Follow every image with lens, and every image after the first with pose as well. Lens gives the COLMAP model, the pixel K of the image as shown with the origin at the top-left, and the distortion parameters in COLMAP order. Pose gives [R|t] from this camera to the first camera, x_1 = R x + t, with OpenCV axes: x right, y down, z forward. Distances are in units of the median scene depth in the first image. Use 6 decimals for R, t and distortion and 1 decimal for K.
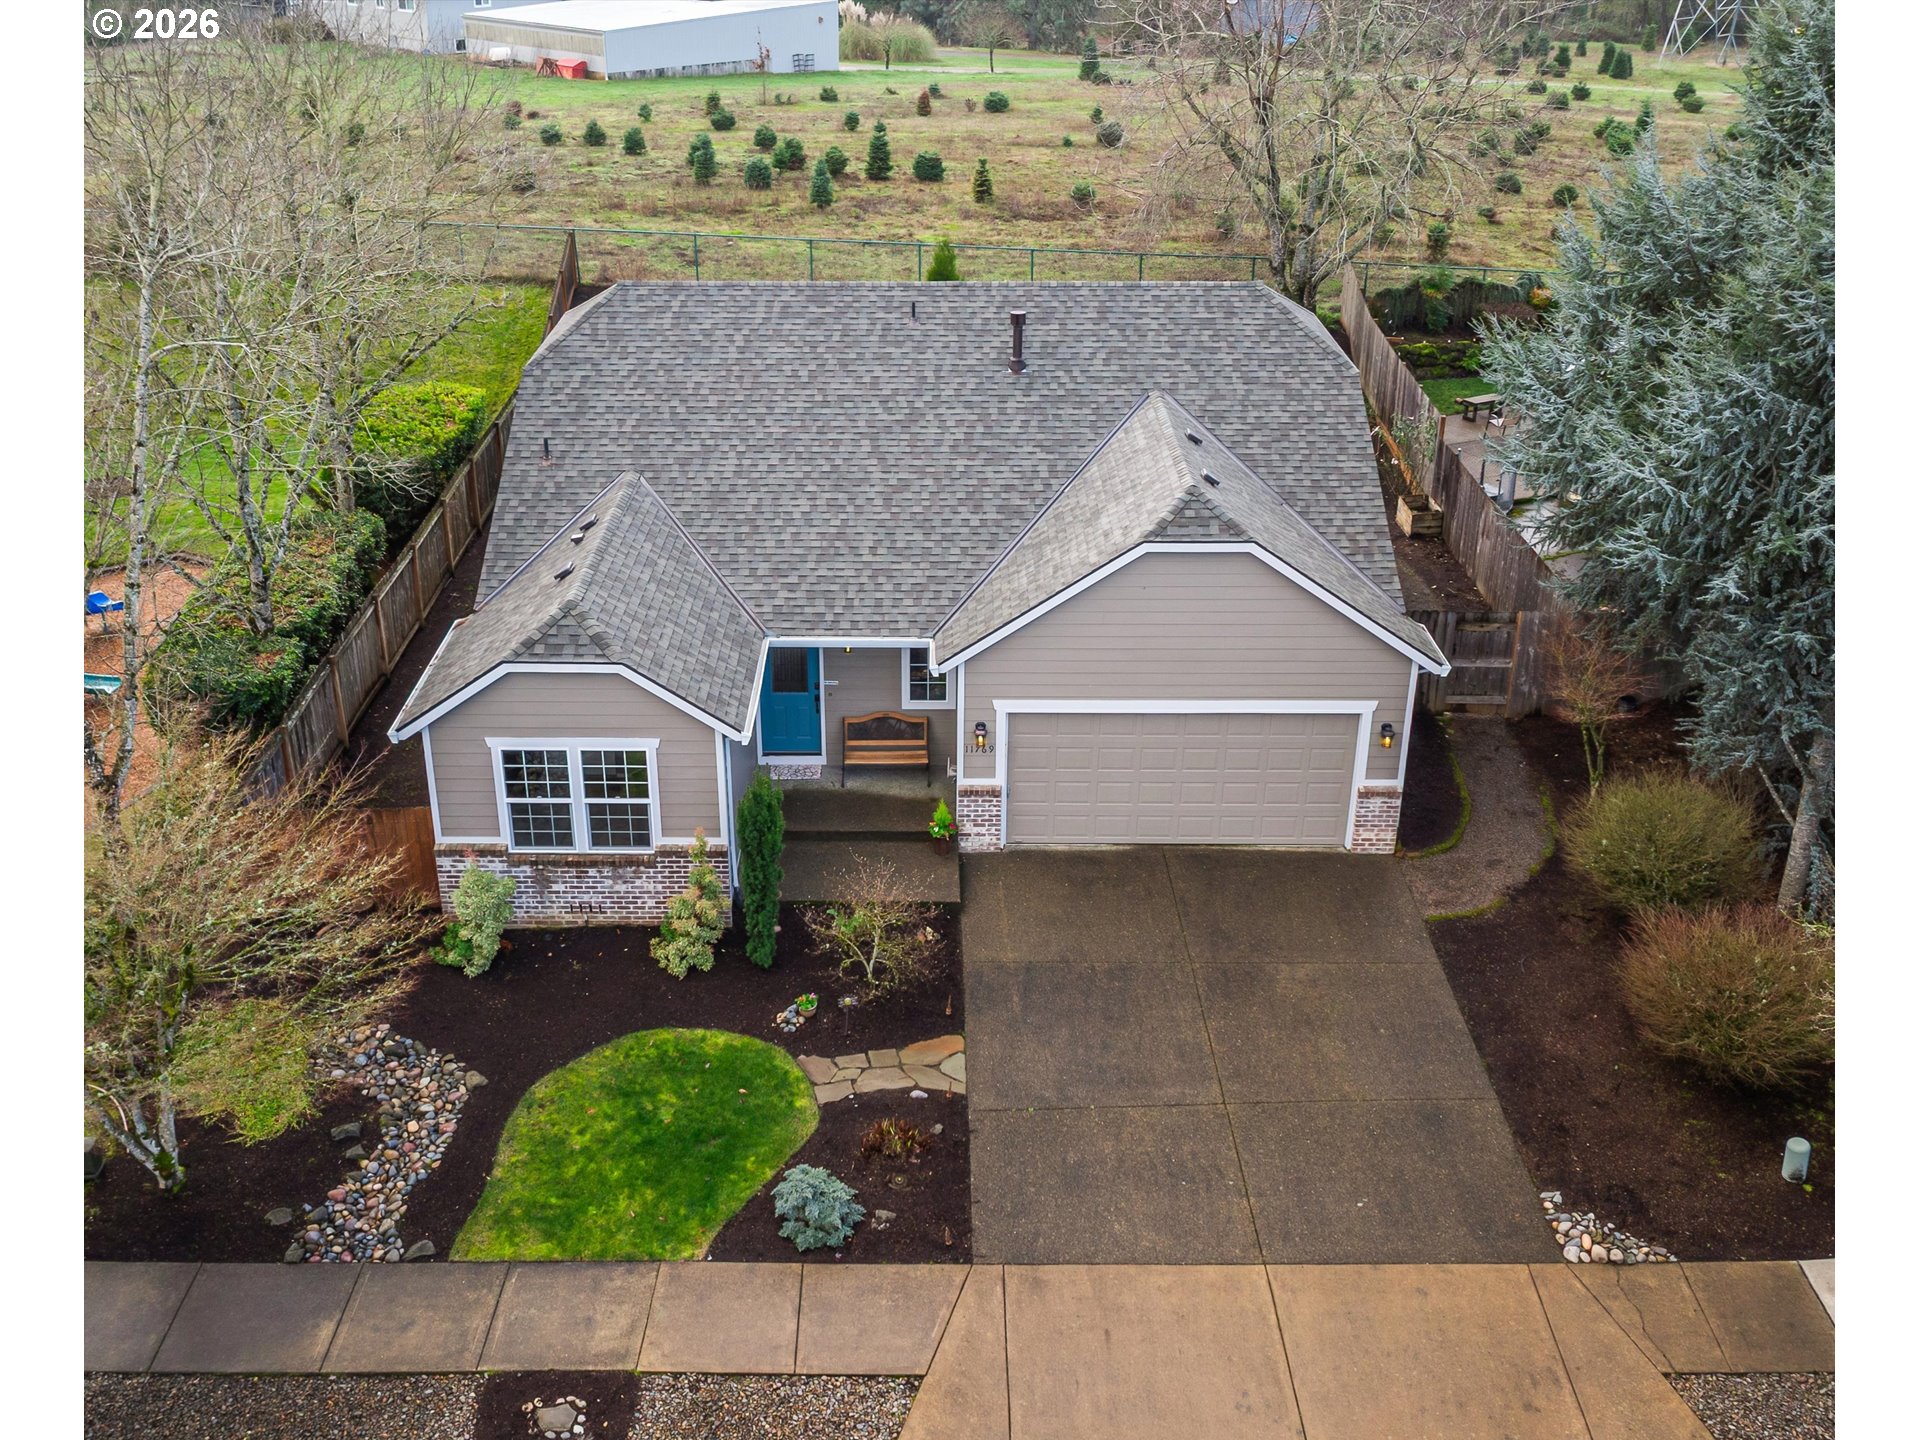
lens RADIAL K [[1875.7, 0, 960.0], [0, 1875.7, 720.0], [0, 0, 1]] dist [-0.009408, -0.018572]
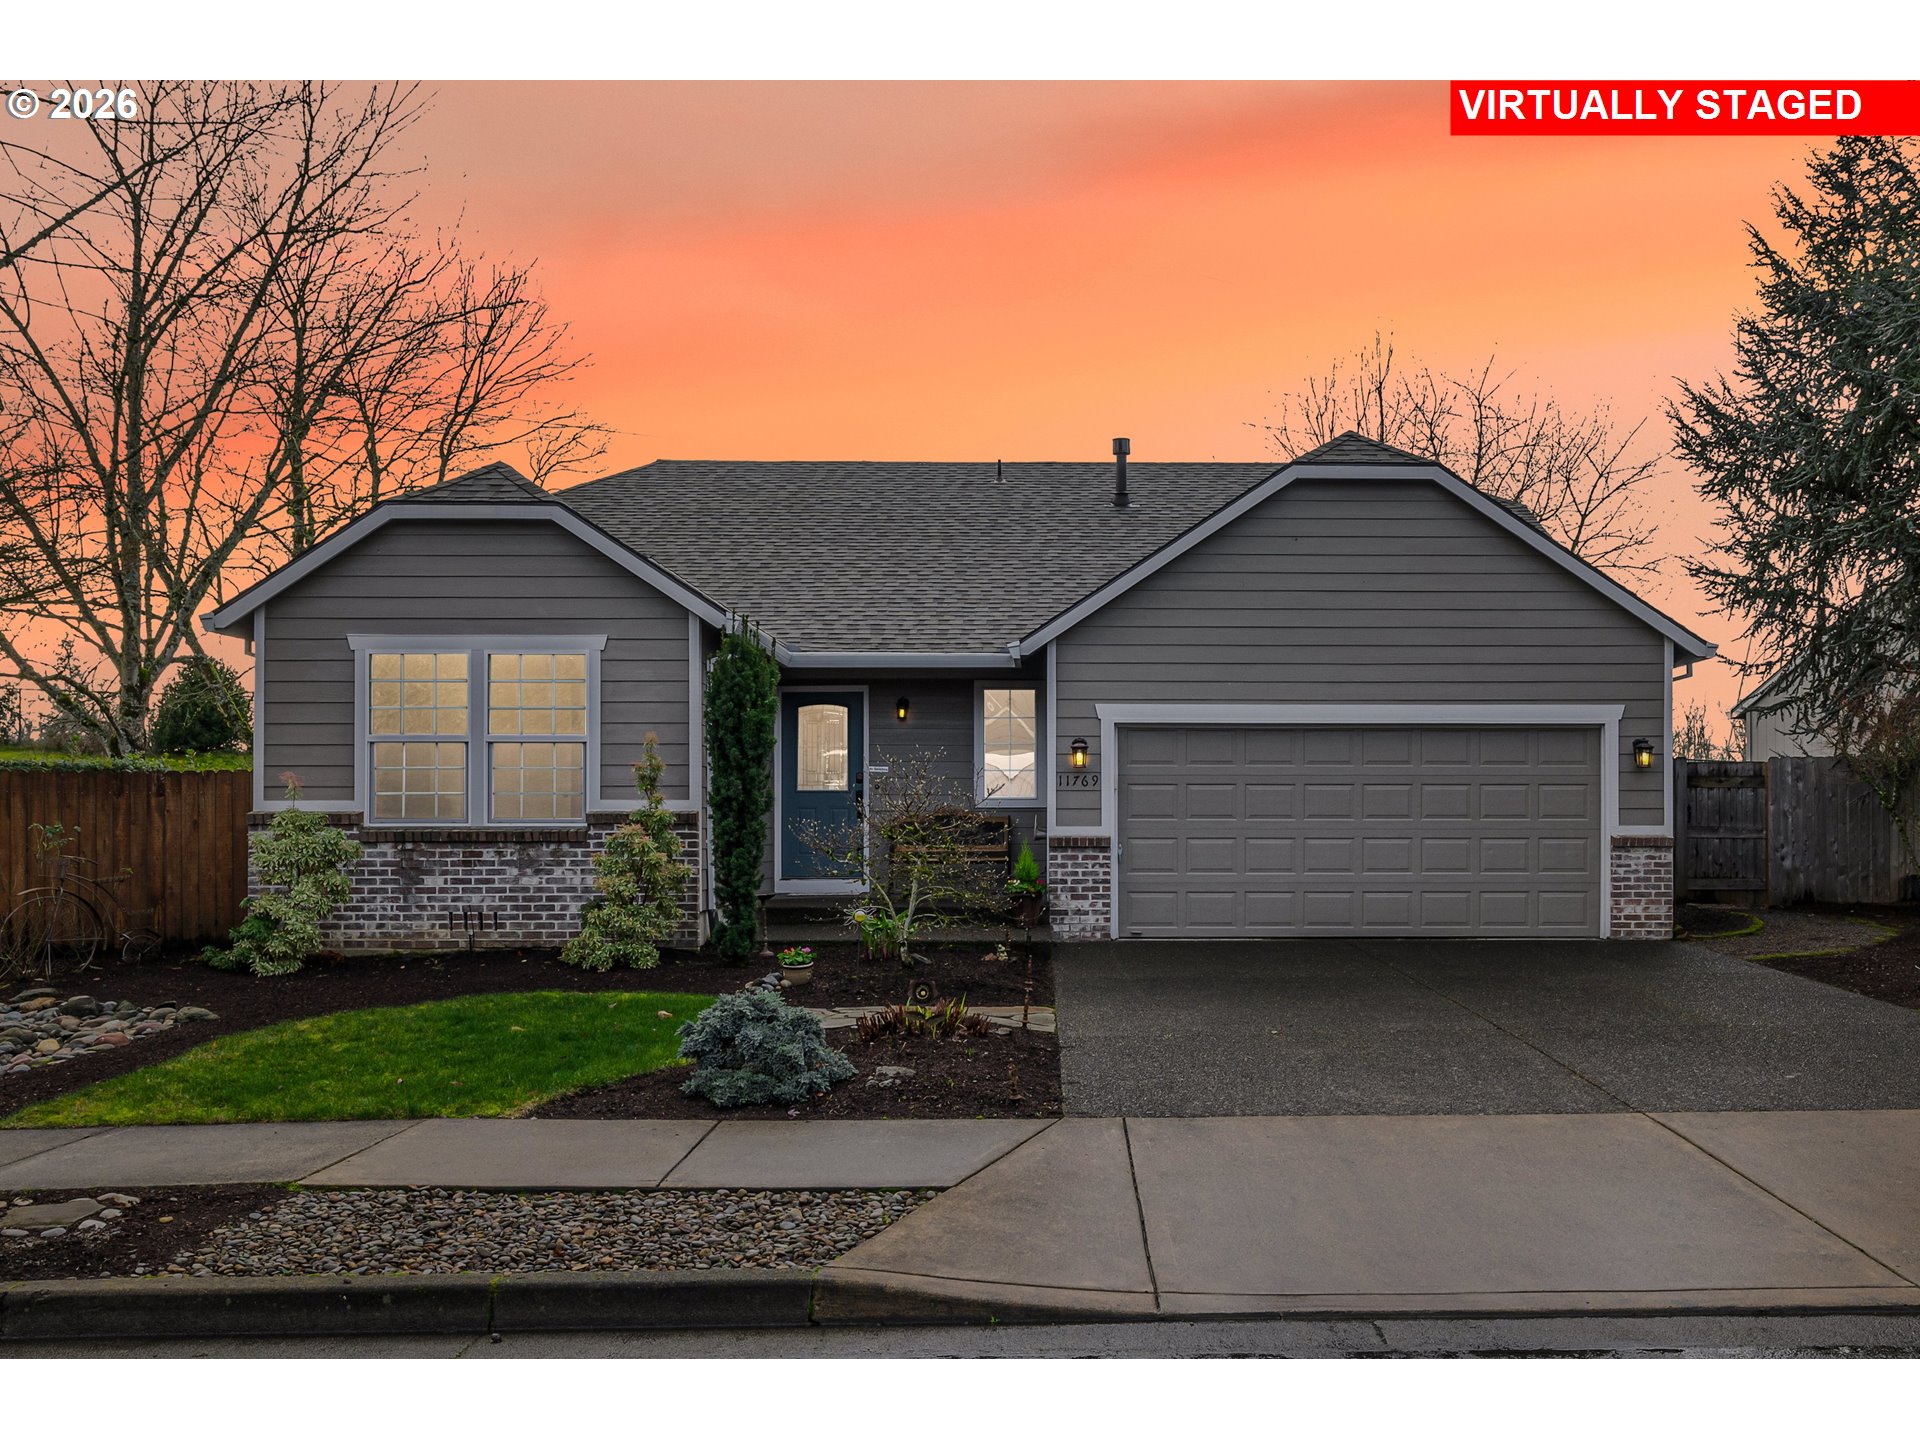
lens RADIAL K [[1737.1, 0, 1121.2], [0, 1737.1, 814.6], [0, 0, 1]] dist [-0.001637, 0.003508]
pose [[0.999521, -0.010030, 0.029285, 0.007875], [0.021672, 0.902249, -0.430670, 0.337398], [-0.022103, 0.431098, 0.902034, 0.442936]]
